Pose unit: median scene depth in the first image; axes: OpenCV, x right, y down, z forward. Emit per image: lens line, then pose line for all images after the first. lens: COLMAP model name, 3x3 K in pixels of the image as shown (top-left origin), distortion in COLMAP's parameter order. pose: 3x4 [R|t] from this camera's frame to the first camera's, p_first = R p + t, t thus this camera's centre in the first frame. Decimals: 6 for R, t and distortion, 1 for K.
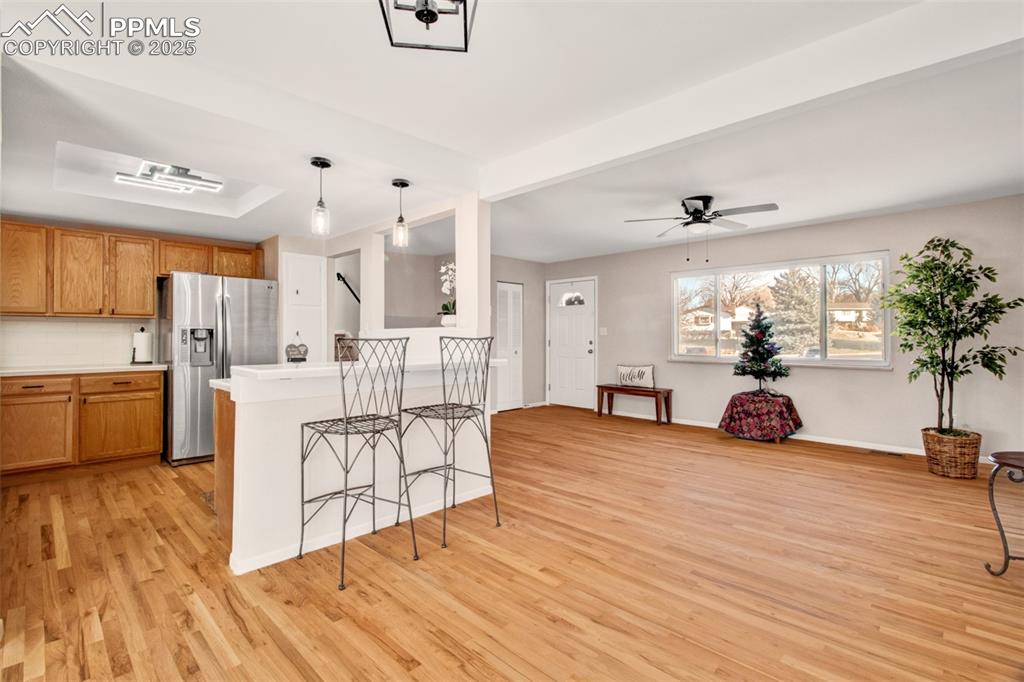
lens RADIAL K [[459.0, 0, 487.7], [0, 459.0, 328.7], [0, 0, 1]] dist [-0.001080, -0.000729]
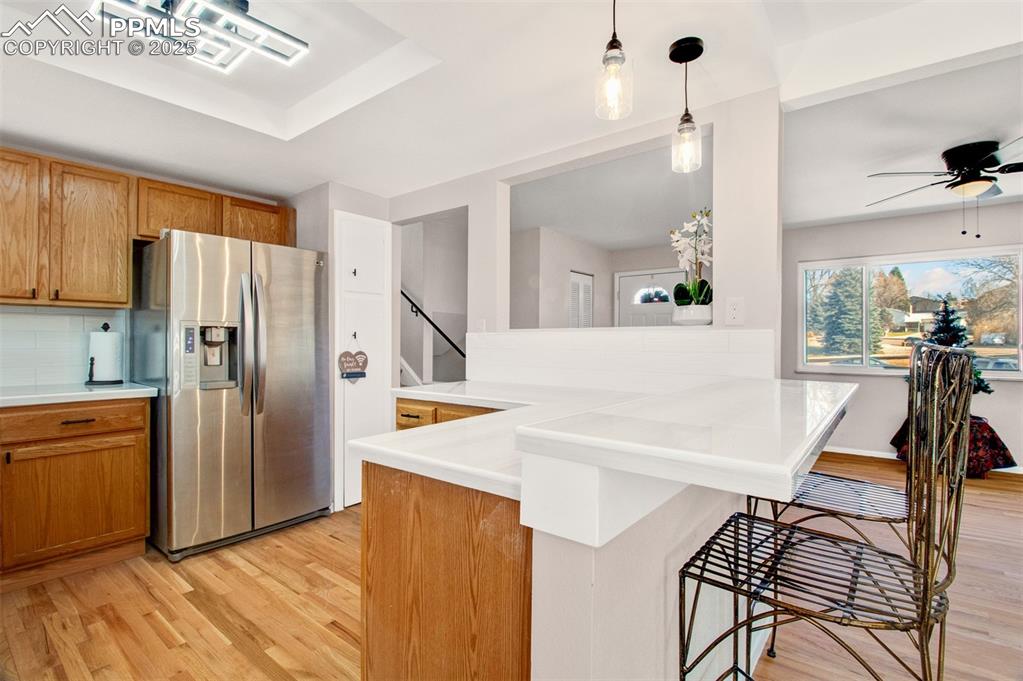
lens RADIAL K [[474.7, 0, 496.3], [0, 474.7, 338.2], [0, 0, 1]] dist [0.000780, -0.005792]
pose [[0.993334, 0.004431, 0.115185, -0.344331], [-0.005846, 0.999911, 0.011954, 0.006081], [-0.115122, -0.012548, 0.993272, 0.354139]]
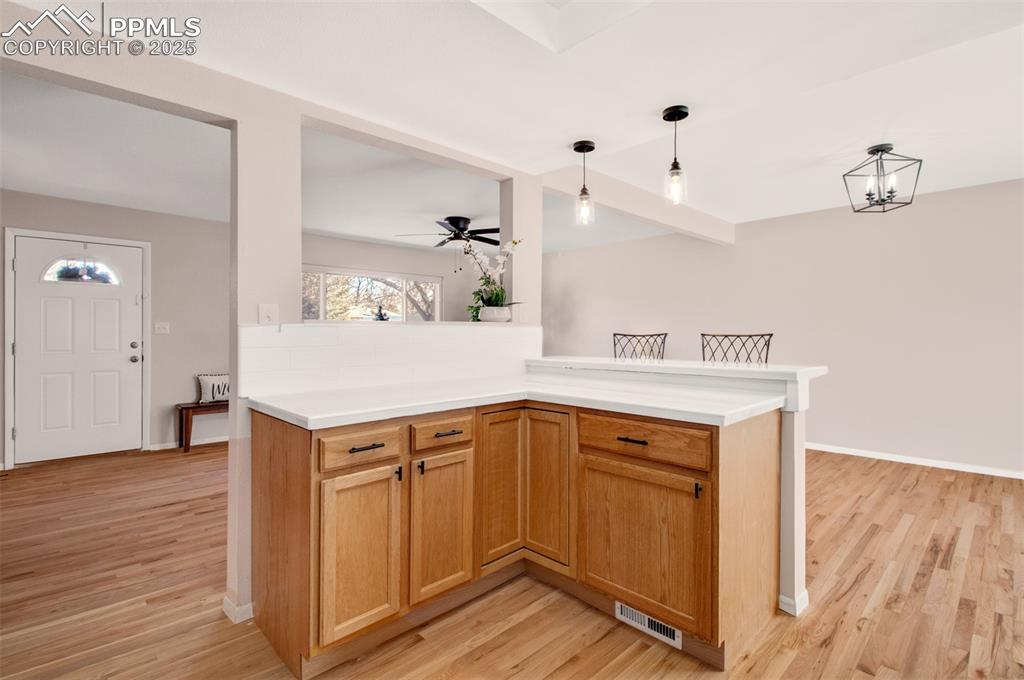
lens RADIAL K [[490.3, 0, 514.2], [0, 490.3, 329.6], [0, 0, 1]] dist [-0.012079, 0.000996]
pose [[0.009658, 0.009364, 0.999910, -0.782852], [-0.013019, 0.999873, -0.009238, 0.014205], [-0.999869, -0.012928, 0.009778, 0.819872]]
